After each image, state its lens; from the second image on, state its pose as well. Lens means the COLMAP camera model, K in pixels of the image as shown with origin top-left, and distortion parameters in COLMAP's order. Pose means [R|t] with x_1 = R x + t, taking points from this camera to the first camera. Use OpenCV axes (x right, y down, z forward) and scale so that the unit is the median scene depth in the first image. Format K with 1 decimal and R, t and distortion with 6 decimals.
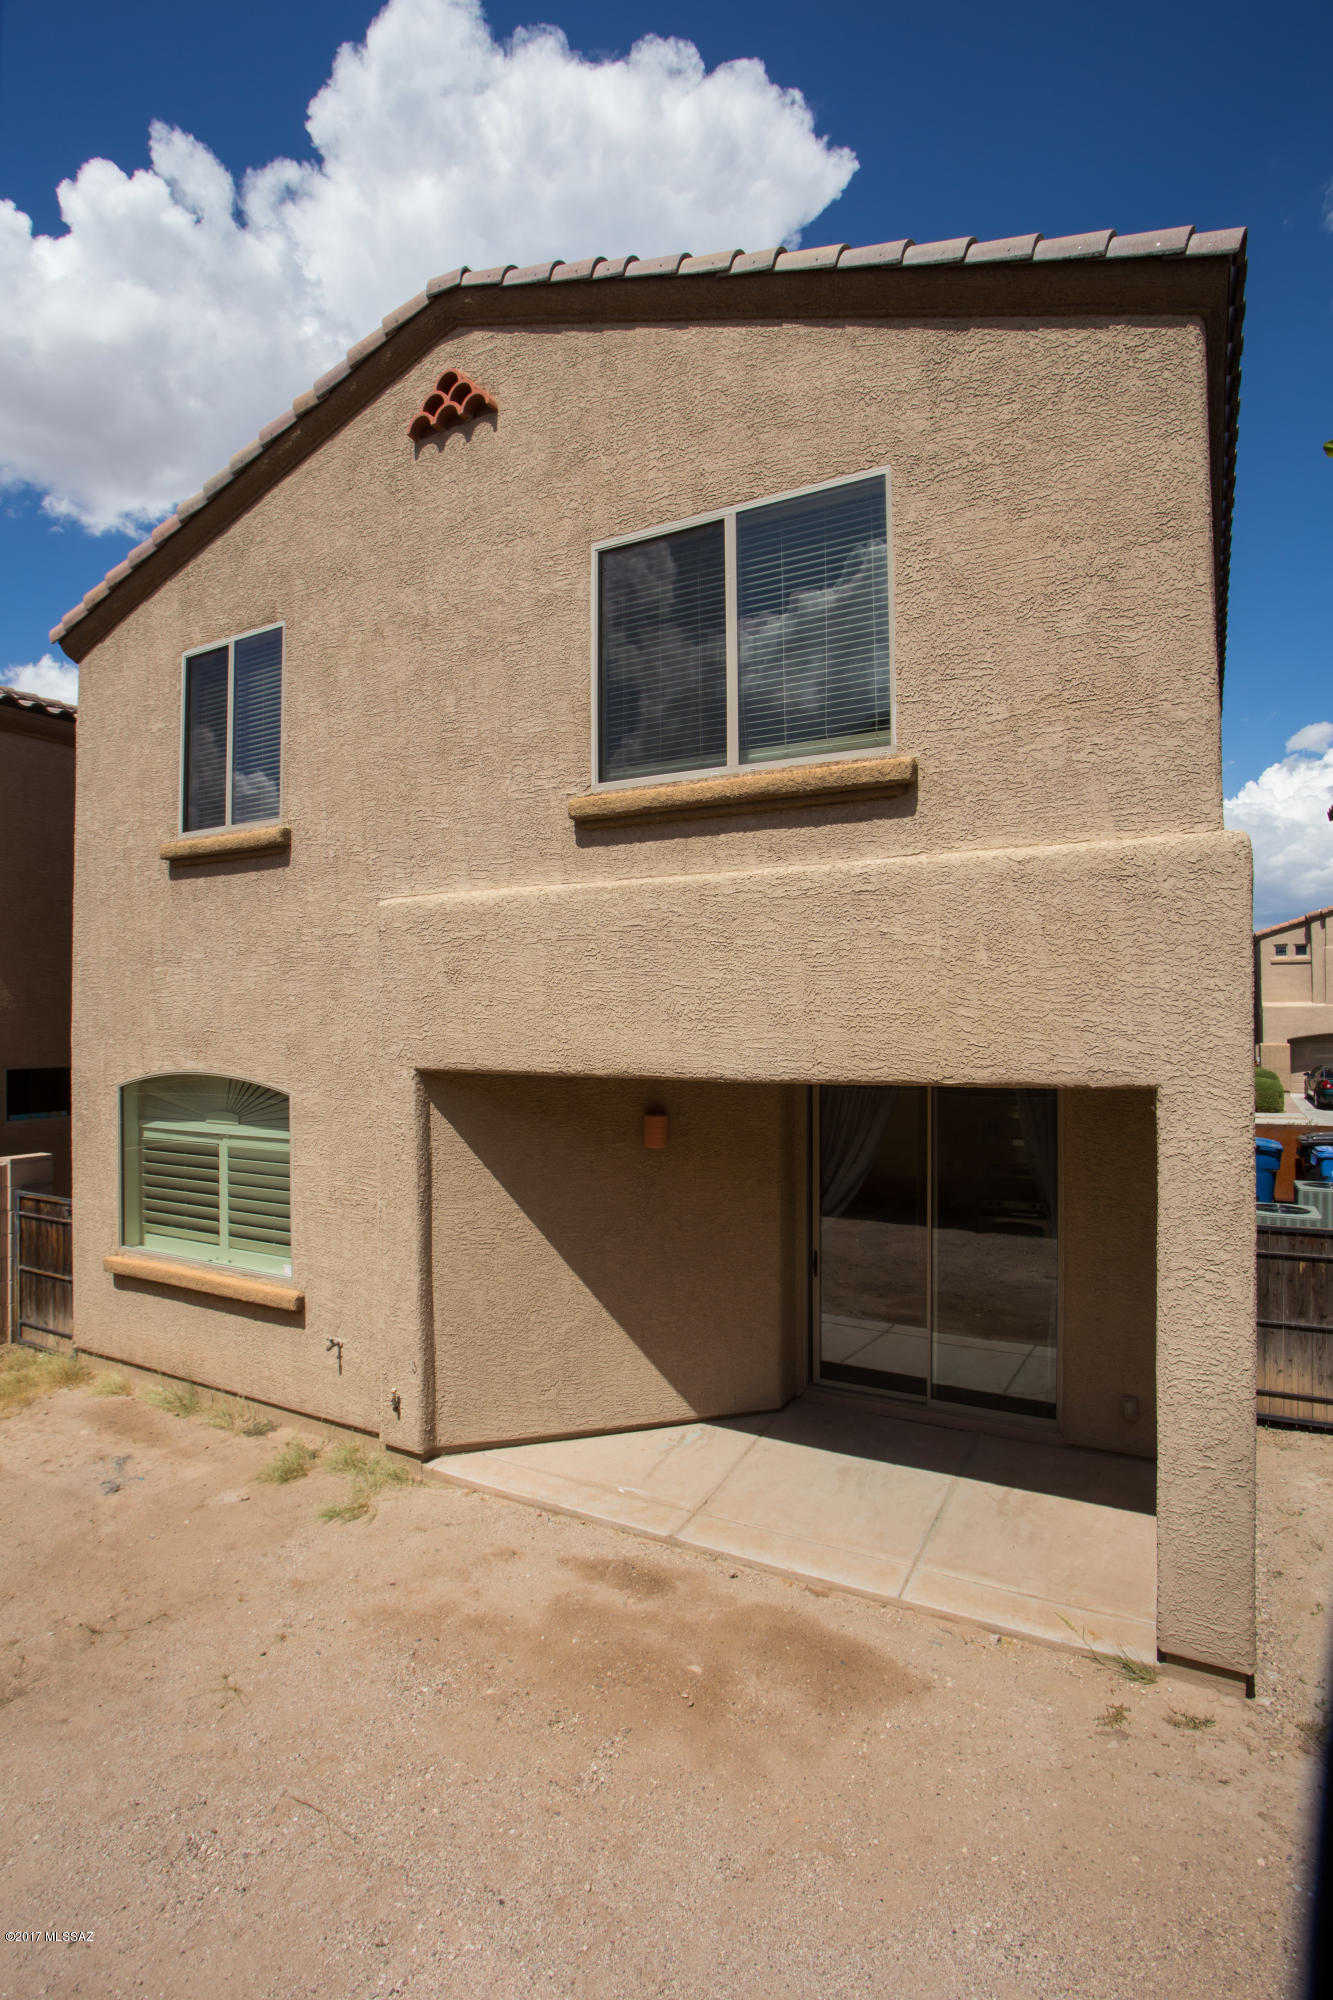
lens RADIAL K [[1058.6, 0, 666.5], [0, 1058.6, 1000.0], [0, 0, 1]] dist [-0.098589, 0.064156]
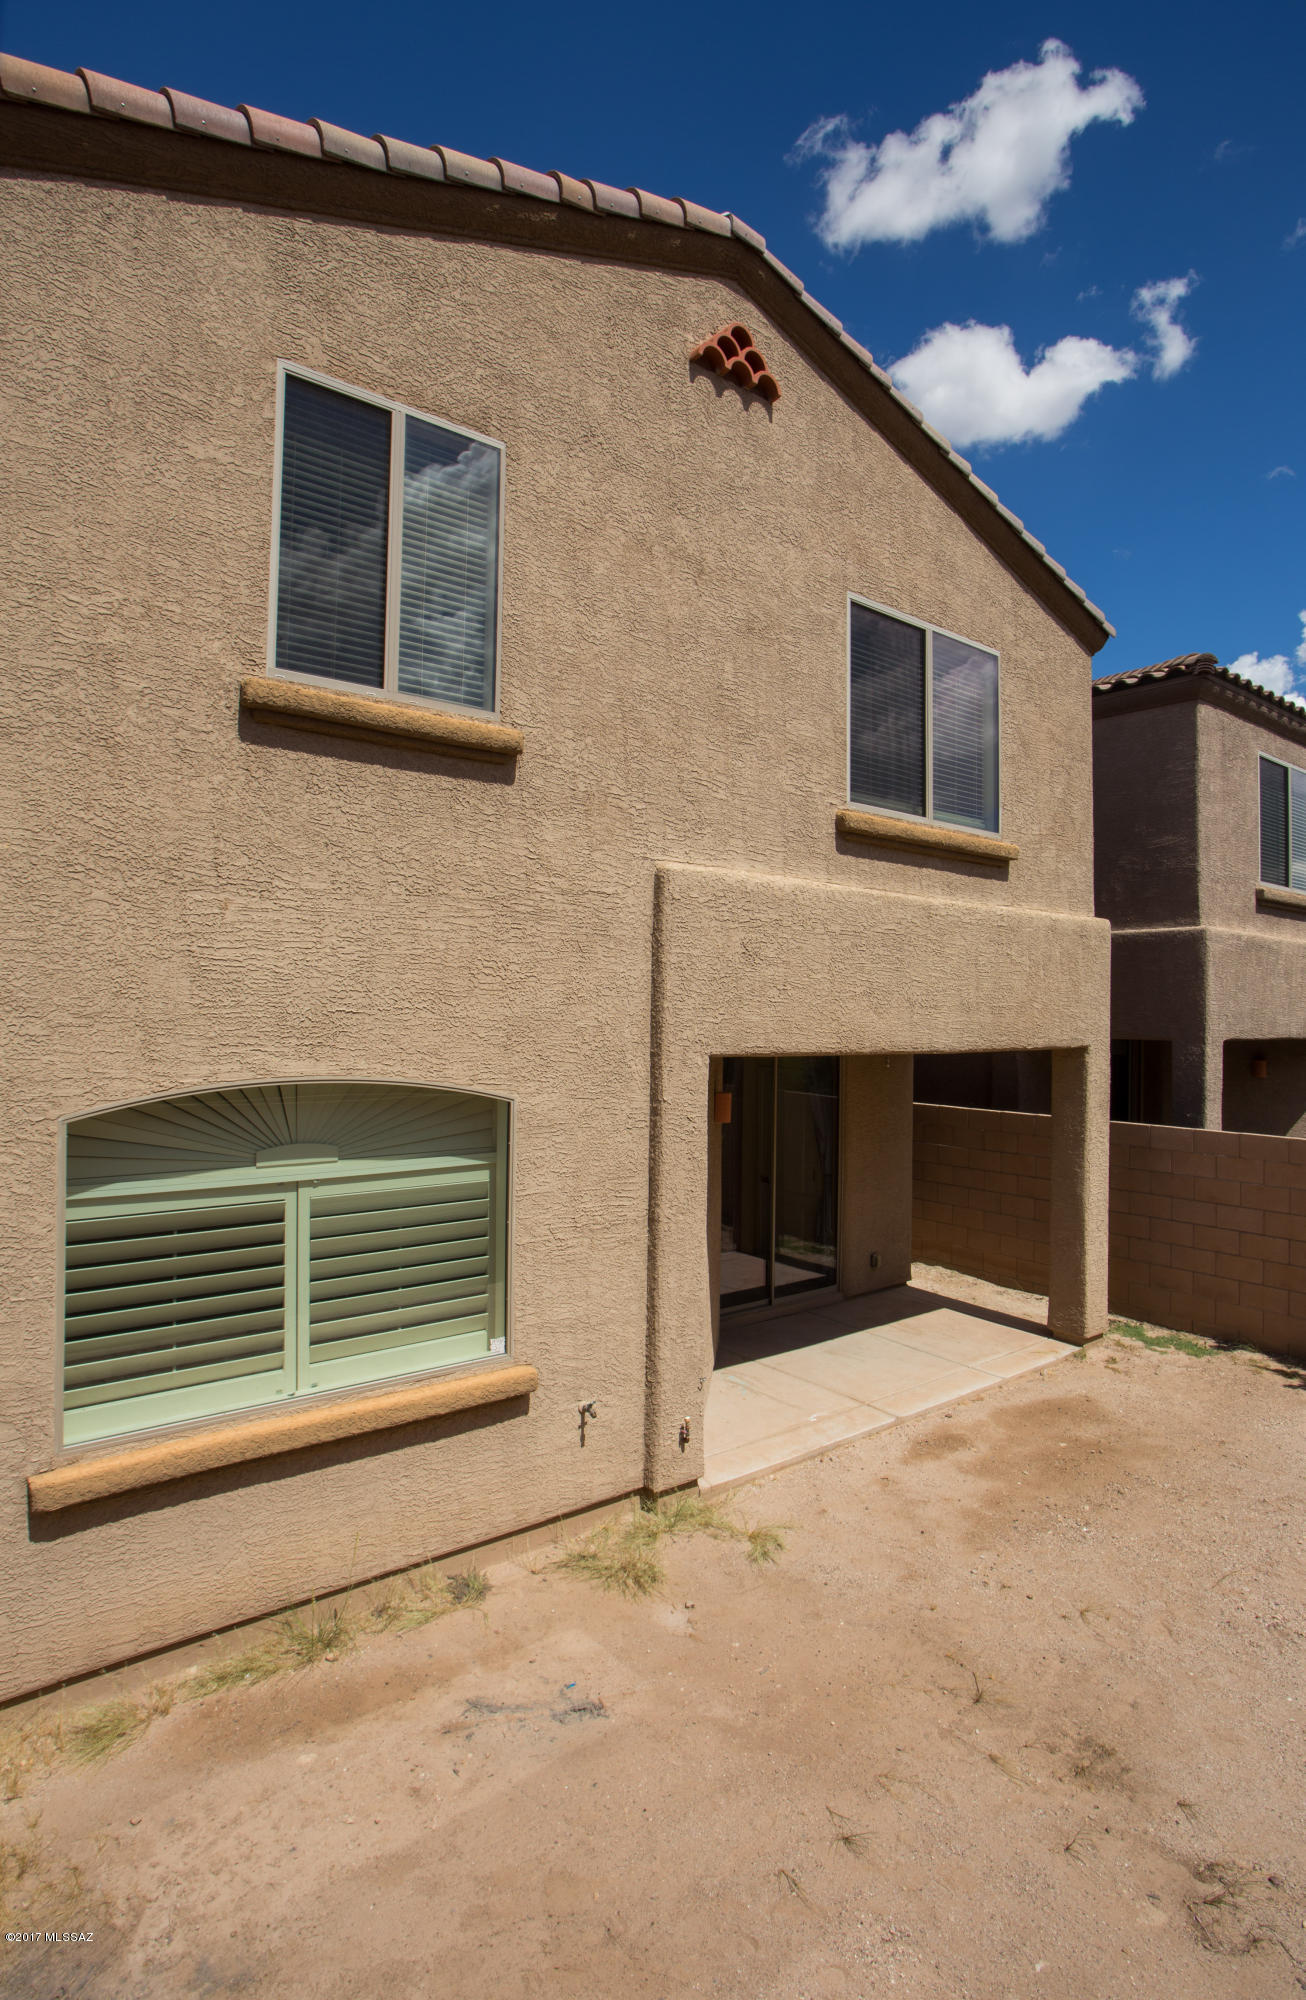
lens RADIAL K [[1075.4, 0, 653.0], [0, 1075.4, 1000.0], [0, 0, 1]] dist [-0.086097, 0.053843]
pose [[0.357969, 0.024677, 0.933407, -1.138521], [-0.024771, 0.999550, -0.016925, 0.034925], [-0.933405, -0.017063, 0.358420, 0.716426]]
